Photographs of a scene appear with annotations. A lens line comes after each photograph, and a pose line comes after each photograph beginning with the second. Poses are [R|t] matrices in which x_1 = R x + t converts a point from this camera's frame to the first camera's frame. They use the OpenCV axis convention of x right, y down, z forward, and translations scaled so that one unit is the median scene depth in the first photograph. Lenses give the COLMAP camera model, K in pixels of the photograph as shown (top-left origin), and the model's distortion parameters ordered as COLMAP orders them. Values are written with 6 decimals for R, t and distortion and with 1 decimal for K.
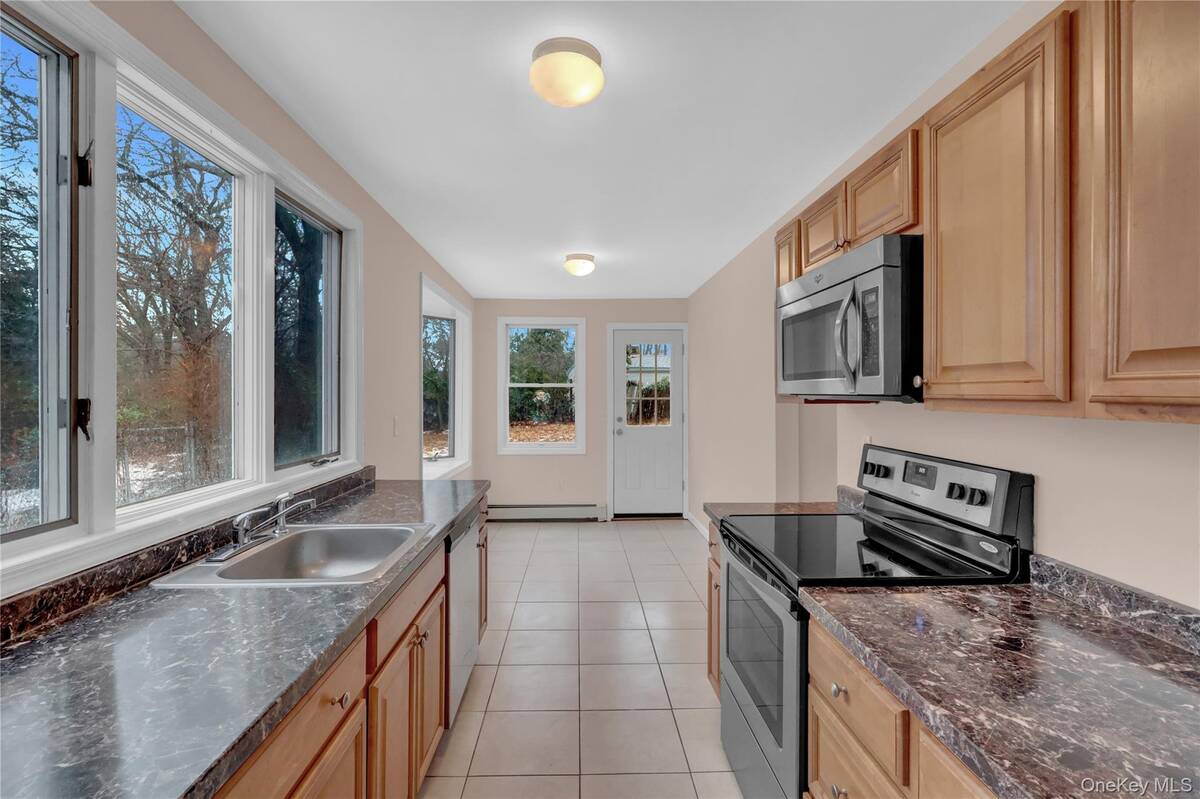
lens RADIAL K [[560.3, 0, 599.5], [0, 560.3, 396.3], [0, 0, 1]] dist [0.009890, -0.000634]
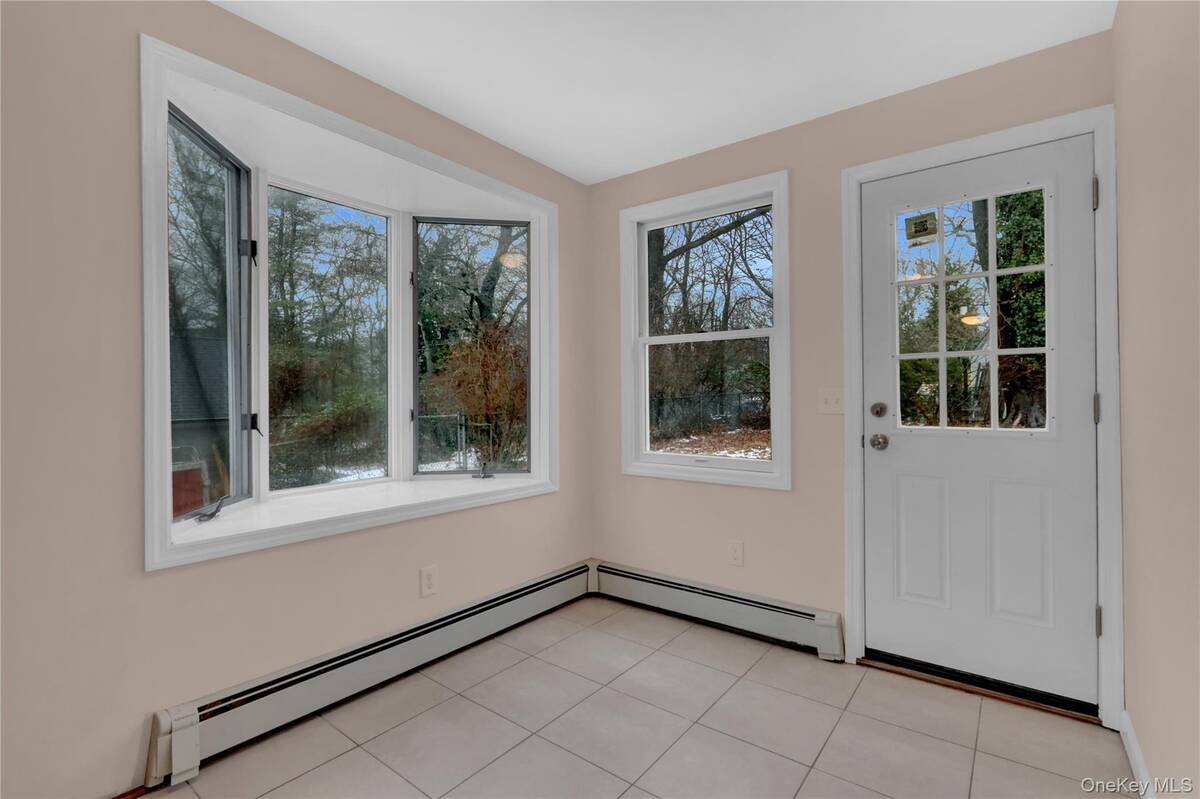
lens RADIAL K [[560.3, 0, 605.0], [0, 560.3, 393.5], [0, 0, 1]] dist [0.009890, -0.000634]
pose [[0.776465, -0.004110, -0.630147, 0.347621], [0.001350, 0.999987, -0.004858, 0.081232], [0.630159, 0.002921, 0.776461, 1.486039]]
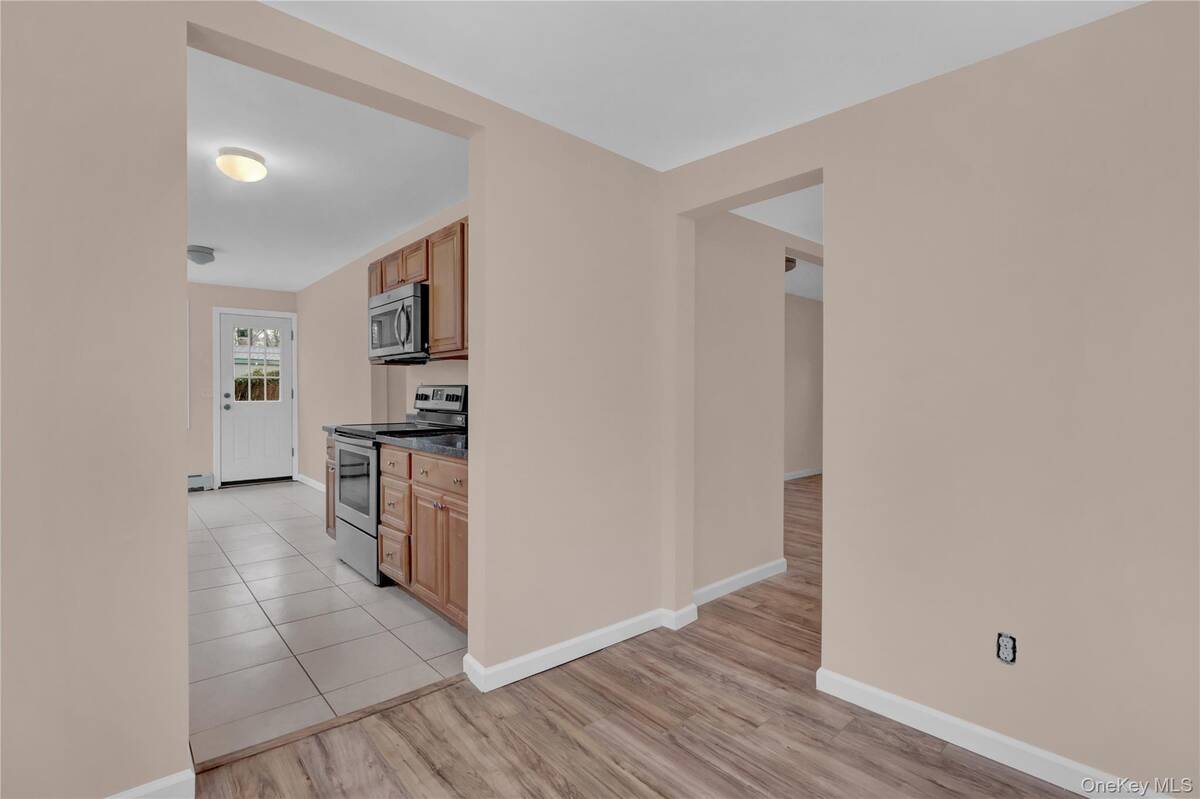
lens RADIAL K [[560.3, 0, 604.6], [0, 560.3, 397.9], [0, 0, 1]] dist [0.009890, -0.000634]
pose [[0.776175, -0.004643, 0.630500, -0.220246], [0.004054, 0.999989, 0.002373, 0.119429], [-0.630504, 0.000714, 0.776186, -0.827402]]
